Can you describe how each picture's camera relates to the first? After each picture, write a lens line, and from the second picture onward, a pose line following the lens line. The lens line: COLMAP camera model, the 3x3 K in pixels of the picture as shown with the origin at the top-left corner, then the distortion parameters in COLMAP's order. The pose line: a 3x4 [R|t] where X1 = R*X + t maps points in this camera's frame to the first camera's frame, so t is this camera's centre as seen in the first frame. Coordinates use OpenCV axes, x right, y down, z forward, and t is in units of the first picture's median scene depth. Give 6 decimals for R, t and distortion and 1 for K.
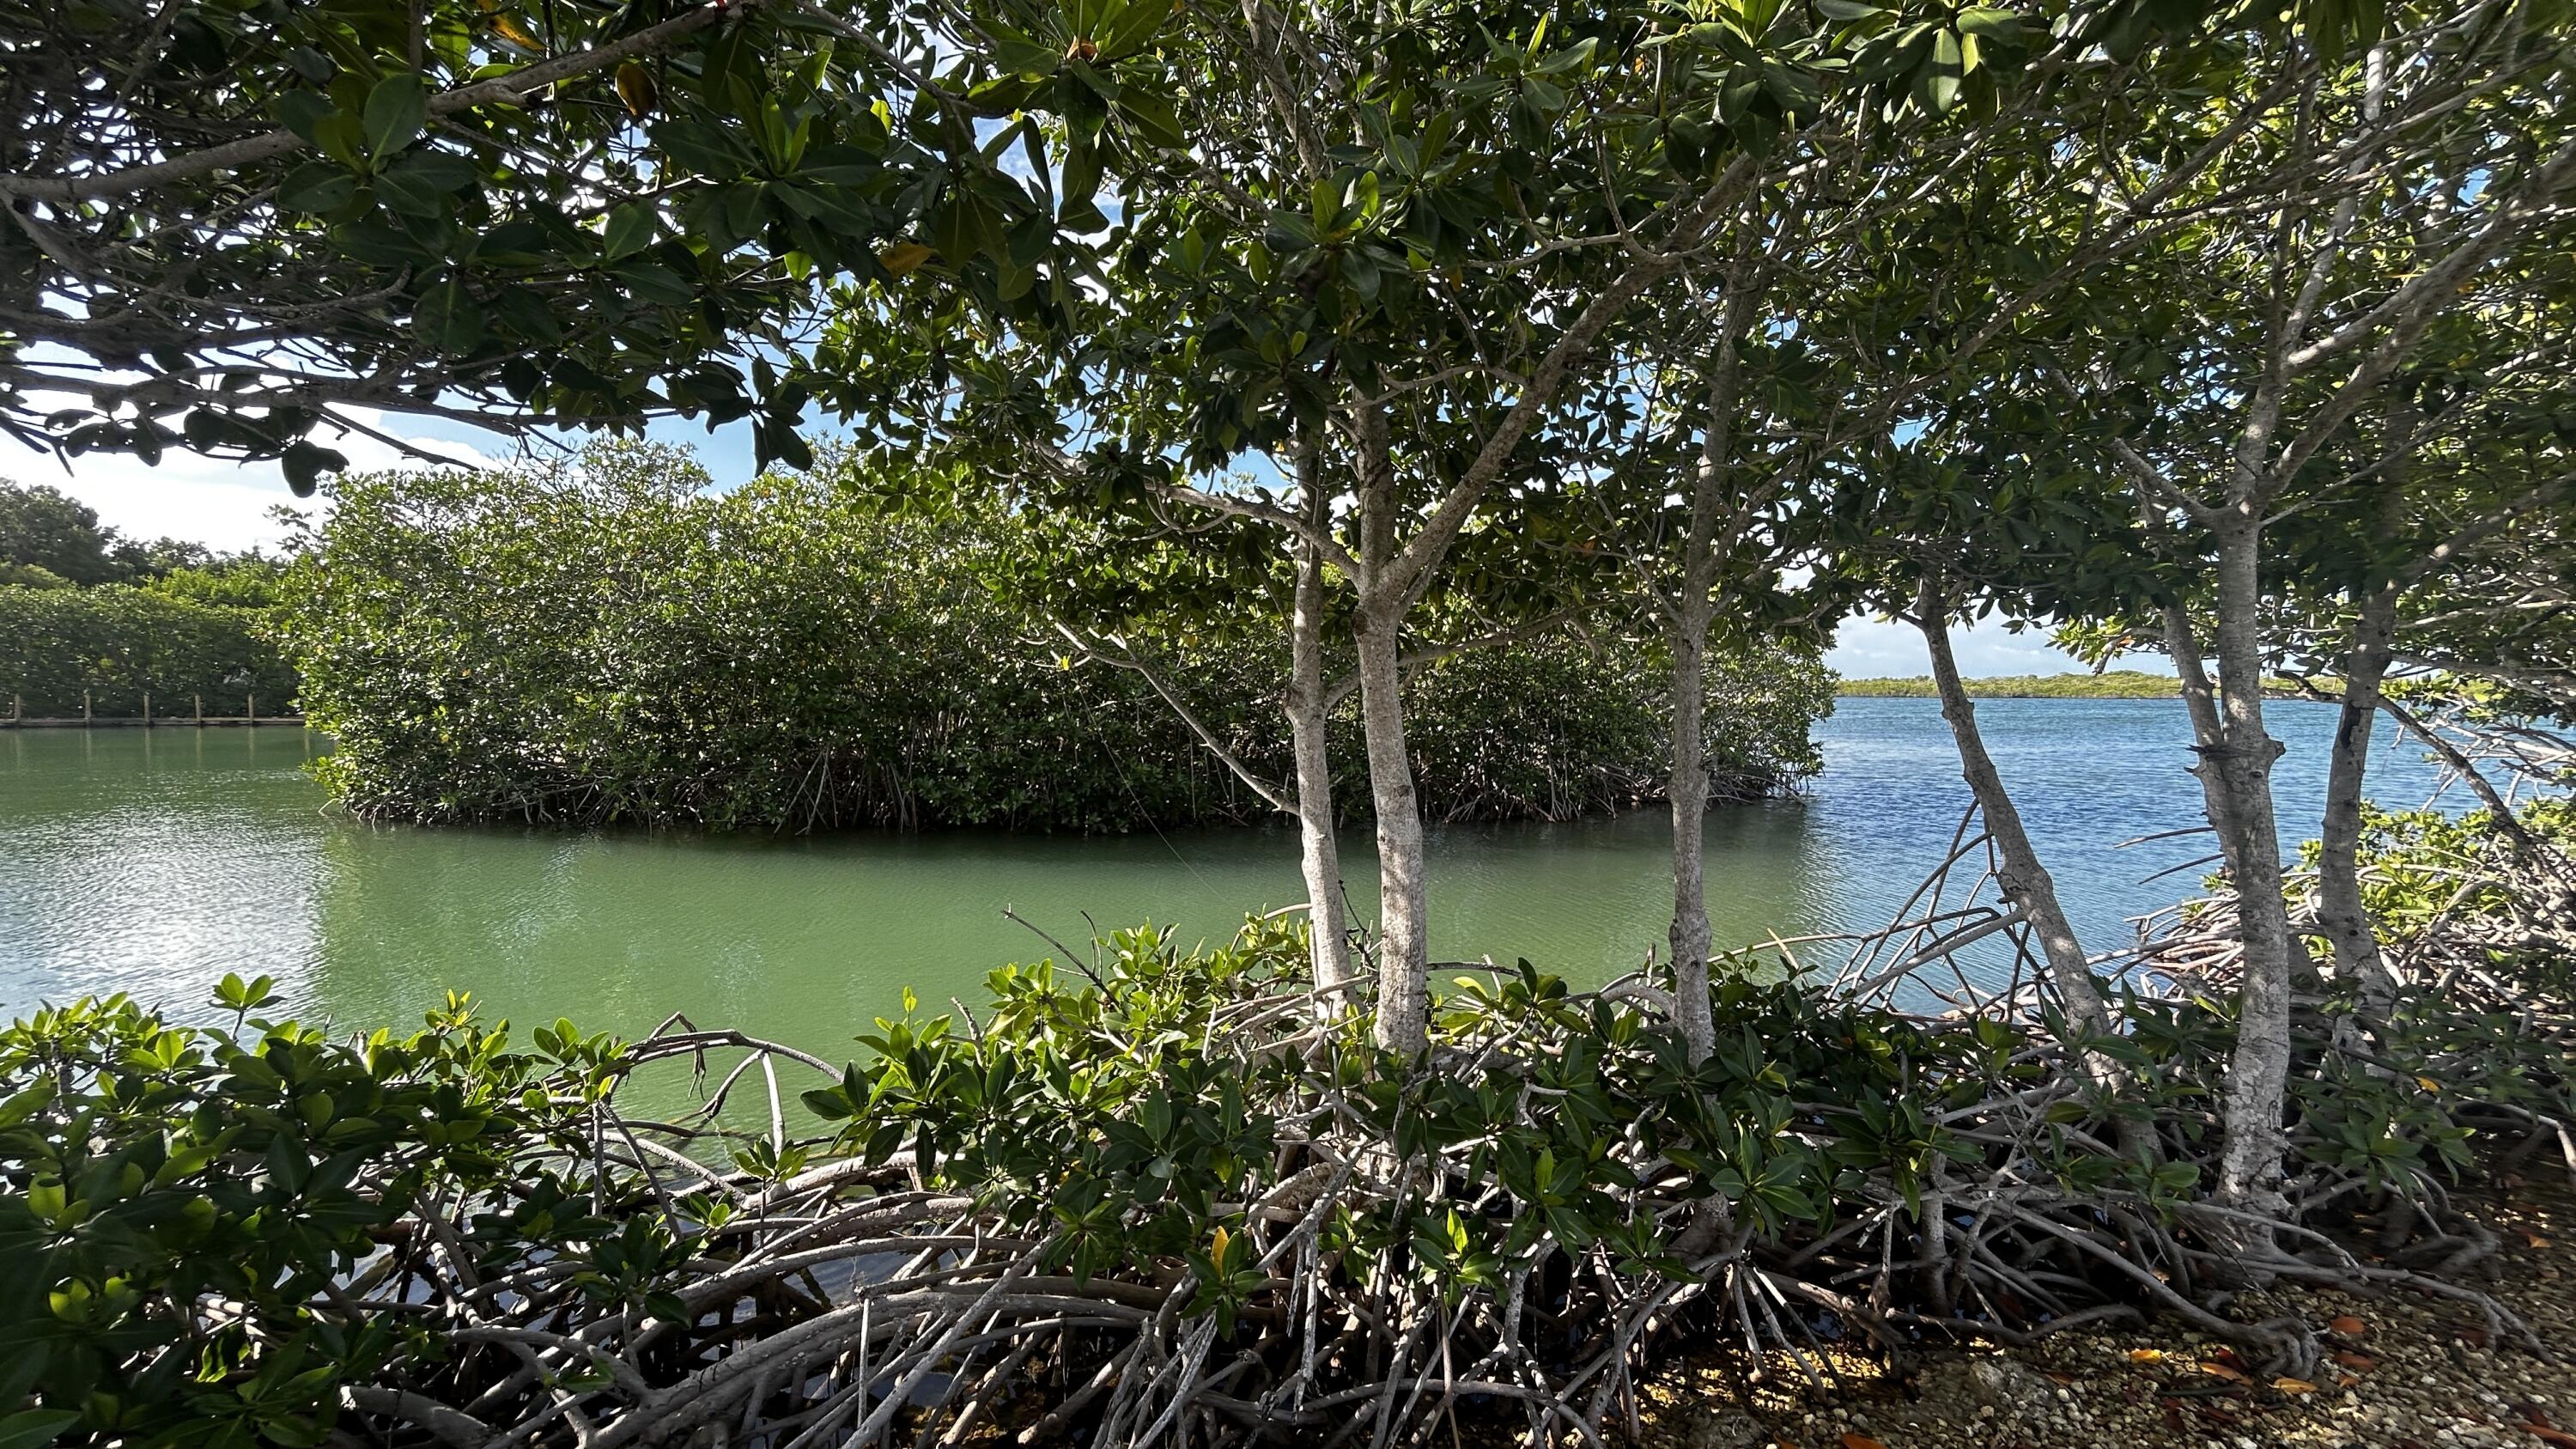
lens RADIAL K [[1037.0, 0, 1288.0], [0, 1037.0, 724.5], [0, 0, 1]] dist [-0.001840, -0.000488]
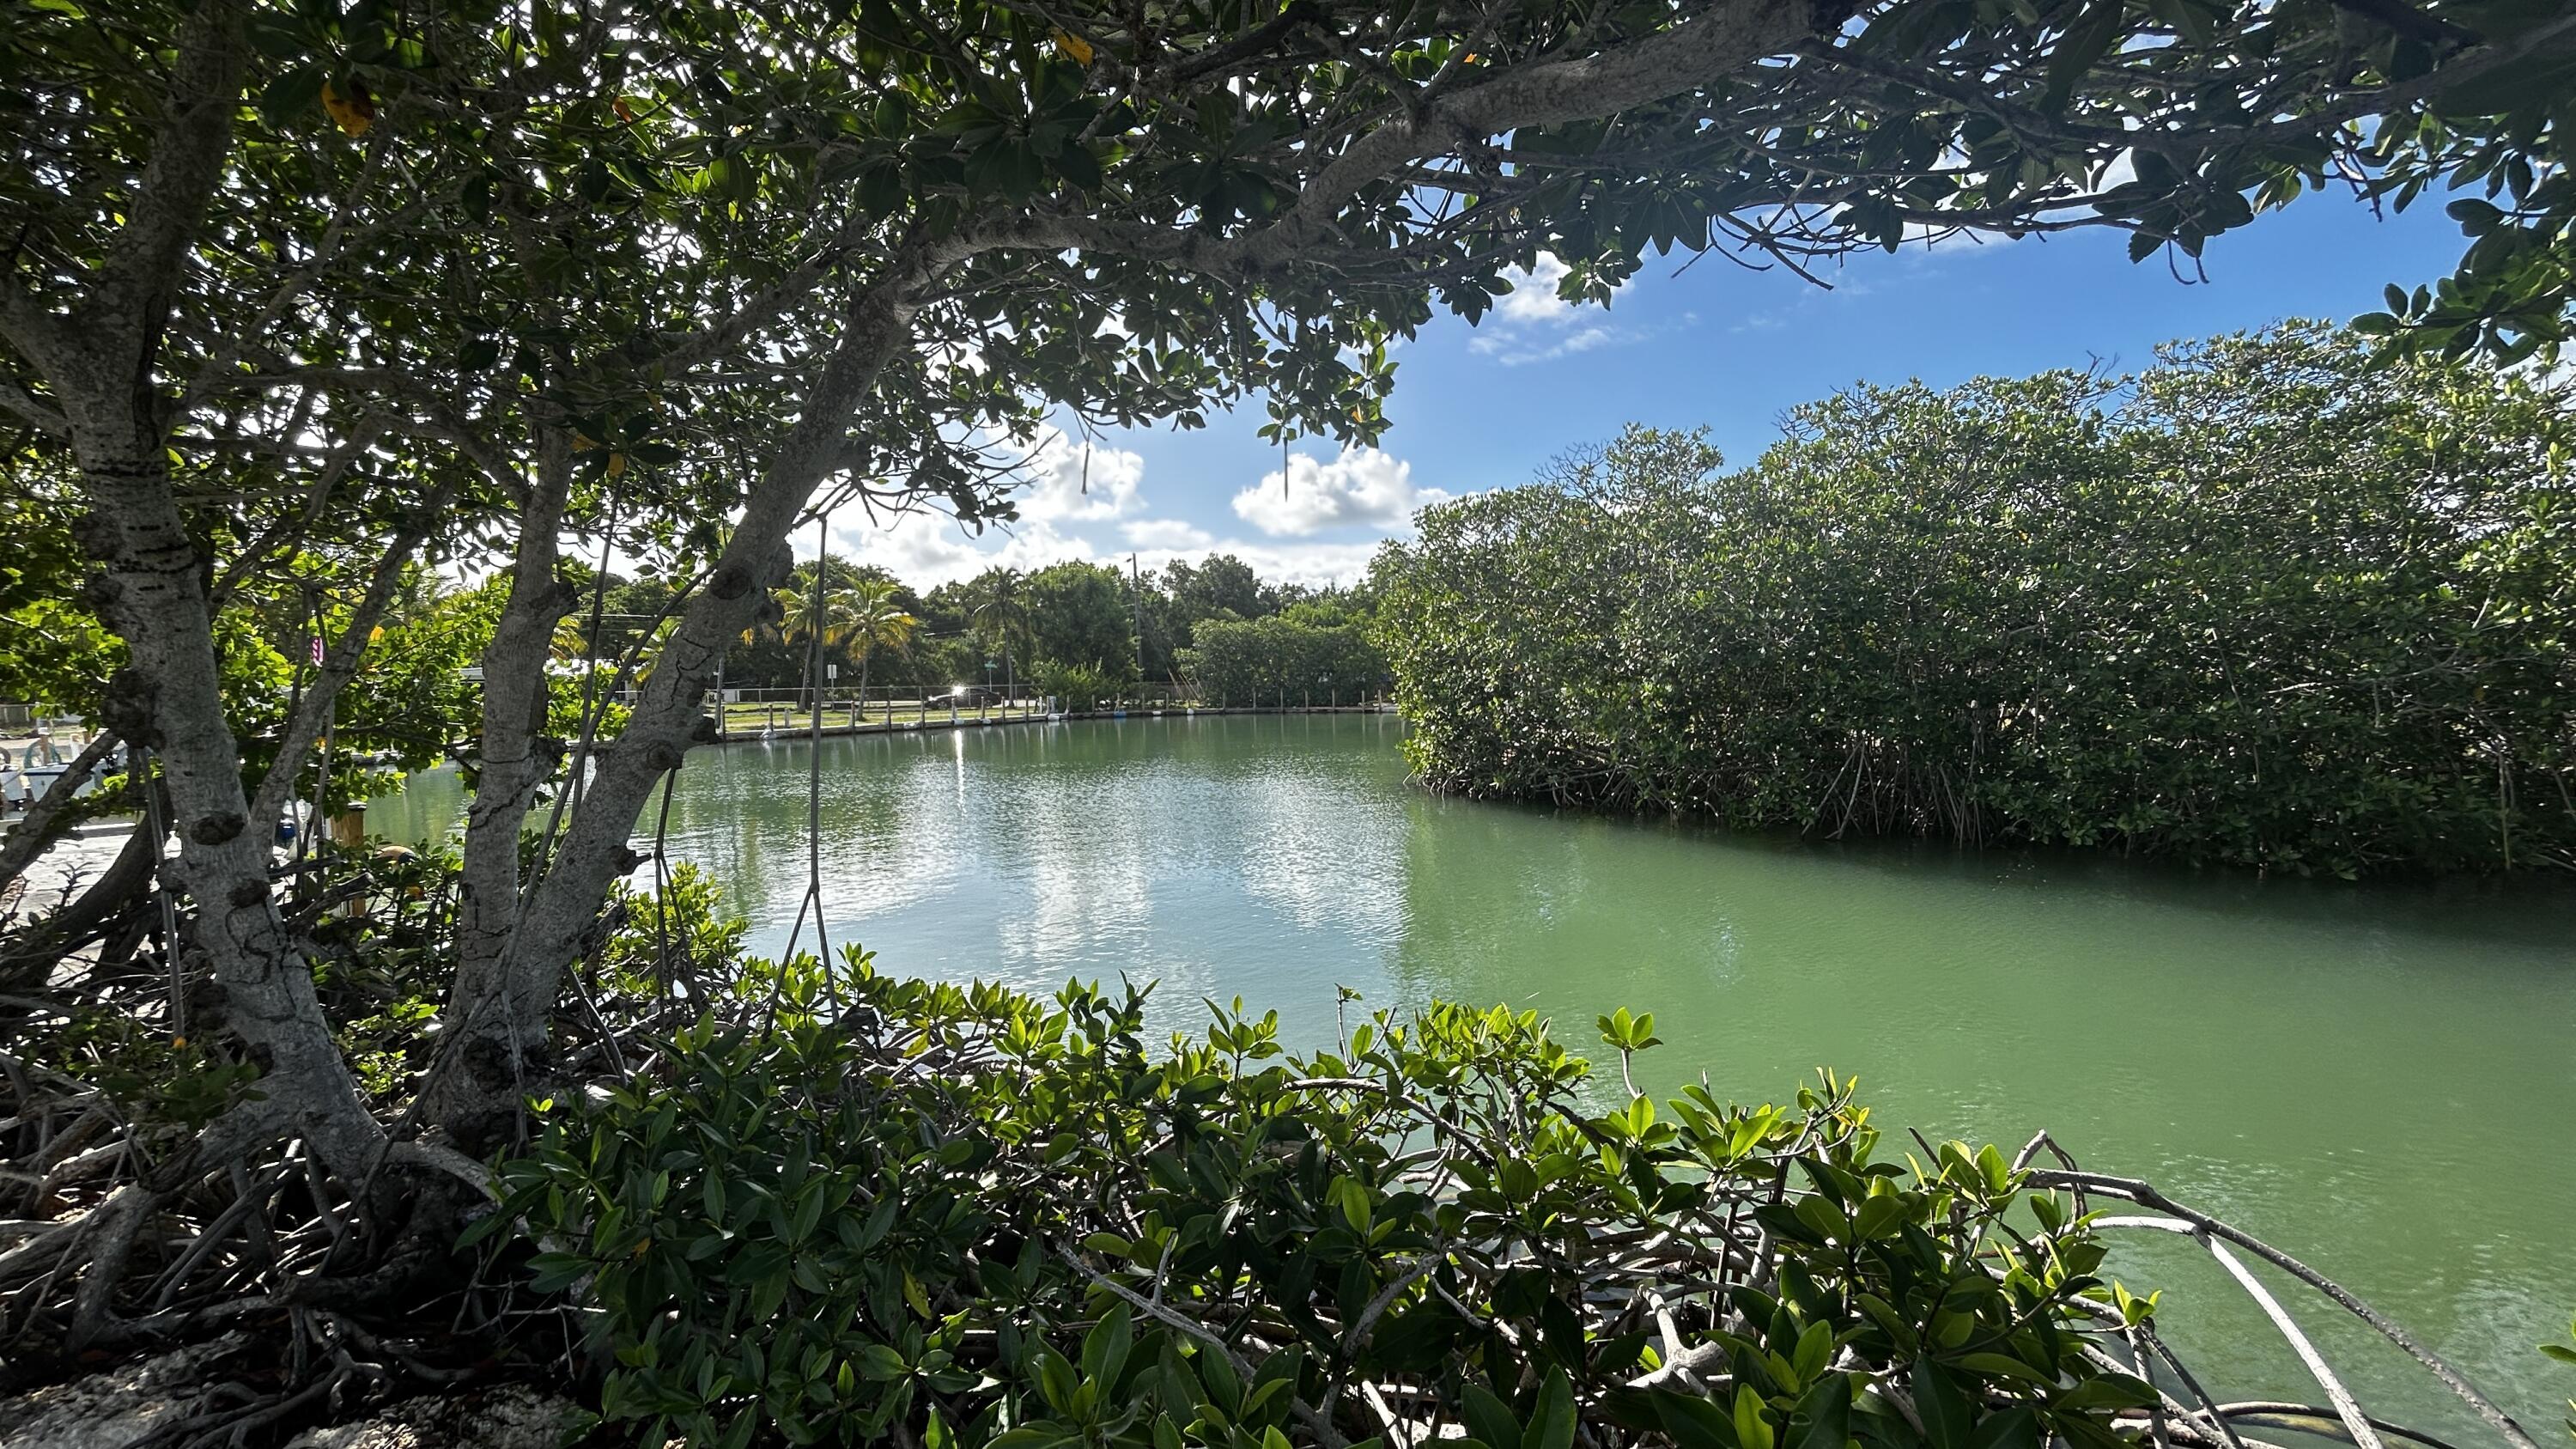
lens RADIAL K [[1037.0, 0, 1288.0], [0, 1037.0, 724.5], [0, 0, 1]] dist [-0.001840, -0.000488]
pose [[0.686370, 0.012044, -0.727153, -0.134555], [-0.004685, 0.999915, 0.012139, -0.000884], [0.727238, -0.004925, 0.686368, 0.045928]]
